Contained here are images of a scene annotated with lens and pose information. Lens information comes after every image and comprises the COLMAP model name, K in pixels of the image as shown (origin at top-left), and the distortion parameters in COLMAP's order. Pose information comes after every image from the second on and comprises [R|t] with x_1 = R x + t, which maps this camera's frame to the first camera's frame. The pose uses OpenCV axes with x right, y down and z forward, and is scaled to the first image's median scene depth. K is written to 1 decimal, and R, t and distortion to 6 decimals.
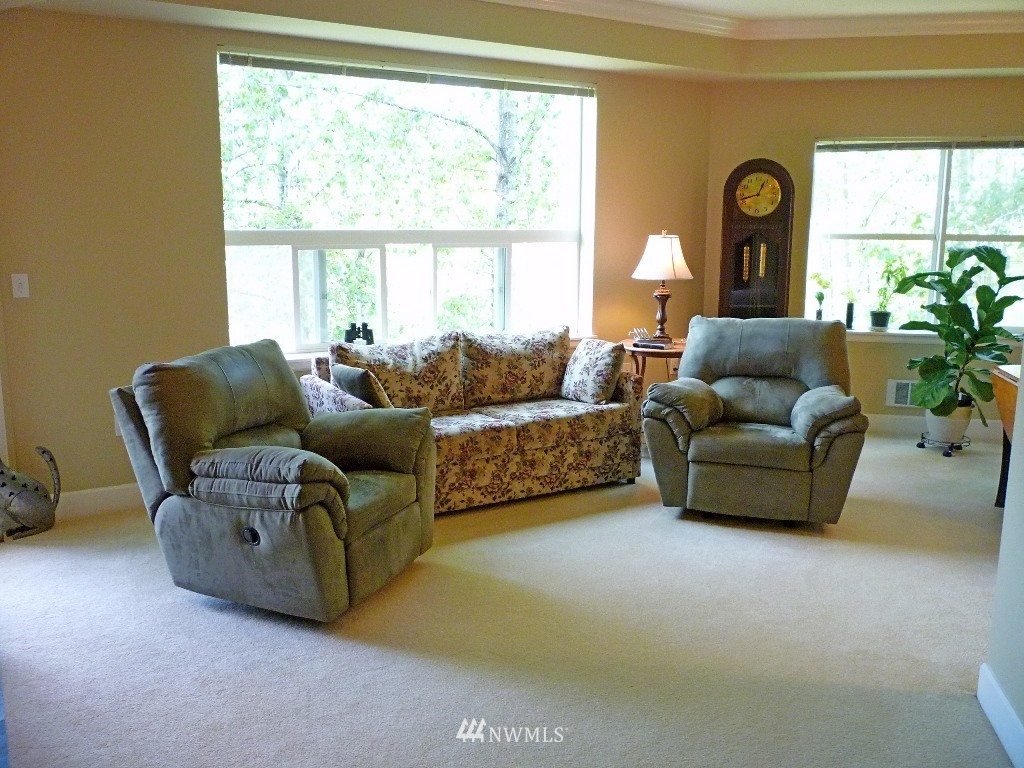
lens RADIAL K [[890.4, 0, 505.9], [0, 890.4, 381.9], [0, 0, 1]] dist [-0.034097, 0.007010]
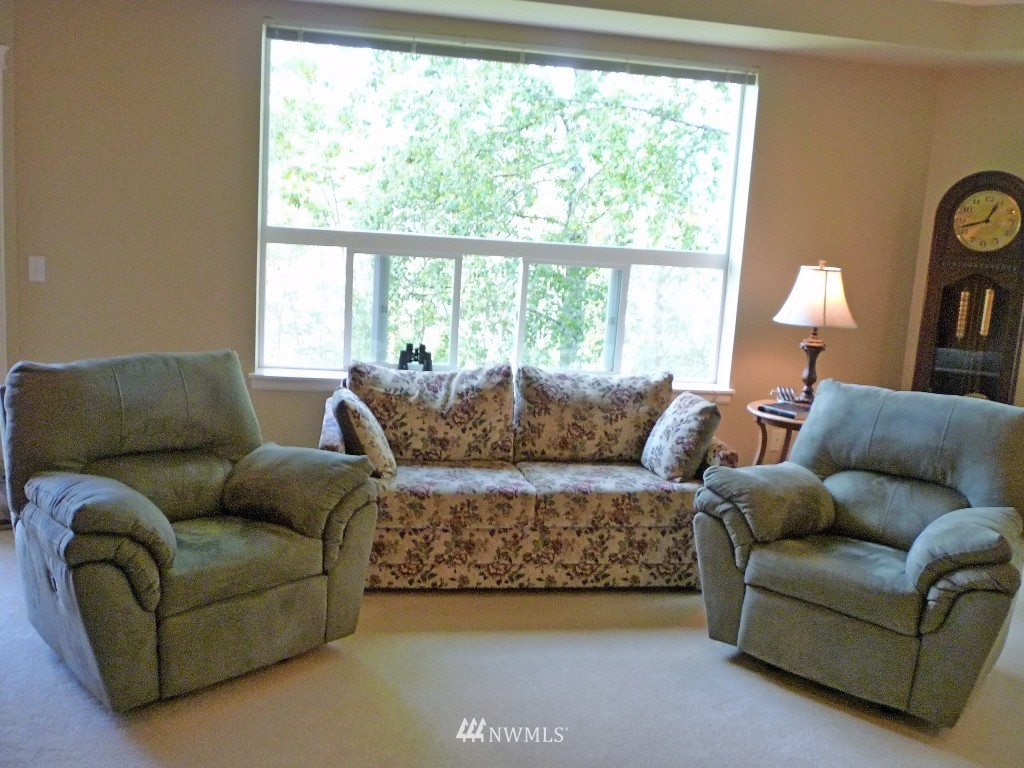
lens RADIAL K [[890.4, 0, 505.9], [0, 890.4, 381.9], [0, 0, 1]] dist [-0.034097, 0.007010]
pose [[0.927051, 0.110703, -0.358220, 0.231632], [-0.121514, 0.992560, -0.007735, -0.034973], [0.354698, 0.050700, 0.933605, 0.243282]]
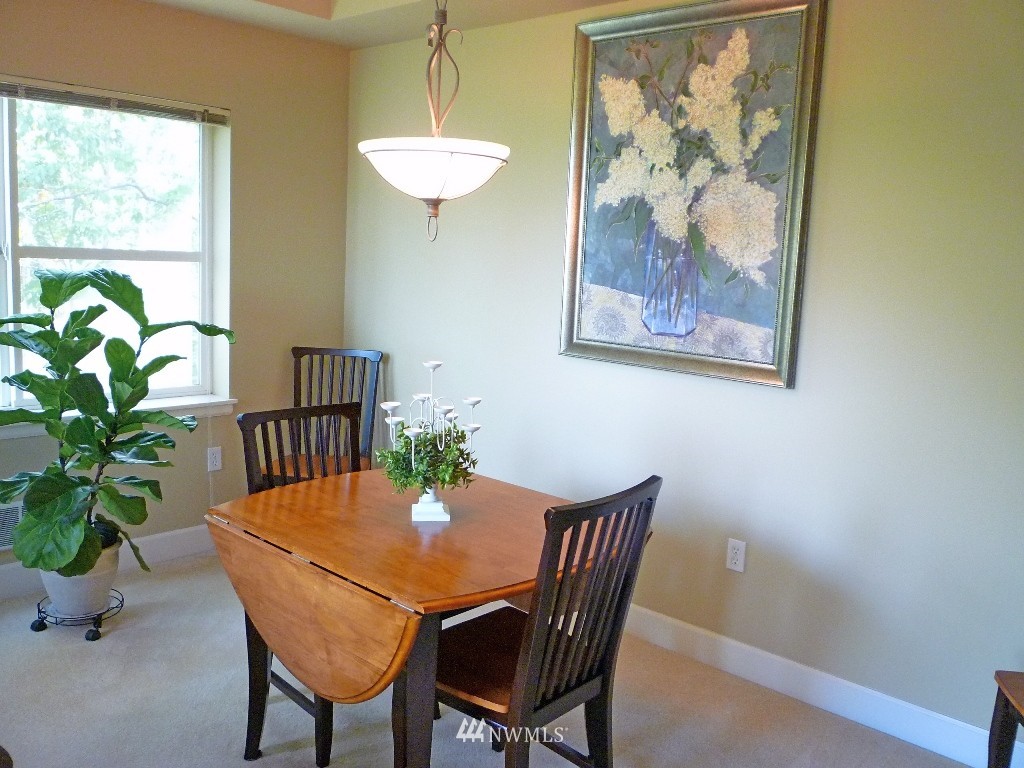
lens RADIAL K [[890.4, 0, 505.9], [0, 890.4, 381.9], [0, 0, 1]] dist [-0.034097, 0.007010]
pose [[0.499402, -0.105128, 0.859968, 0.181800], [0.106169, 0.992555, 0.059682, -0.096955], [-0.859840, 0.061497, 0.506846, 0.531858]]
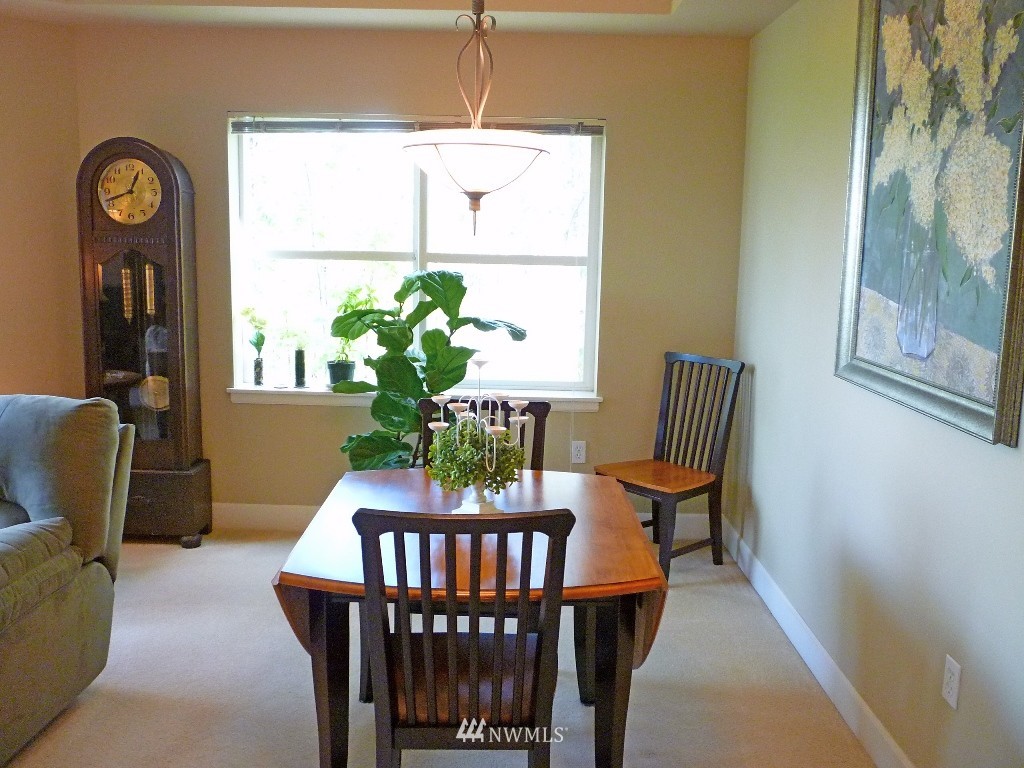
lens RADIAL K [[890.4, 0, 505.9], [0, 890.4, 381.9], [0, 0, 1]] dist [-0.034097, 0.007010]
pose [[0.973853, -0.017835, 0.226477, 0.485107], [0.020905, 0.999719, -0.011164, -0.065592], [-0.226215, 0.015607, 0.973952, 0.348191]]
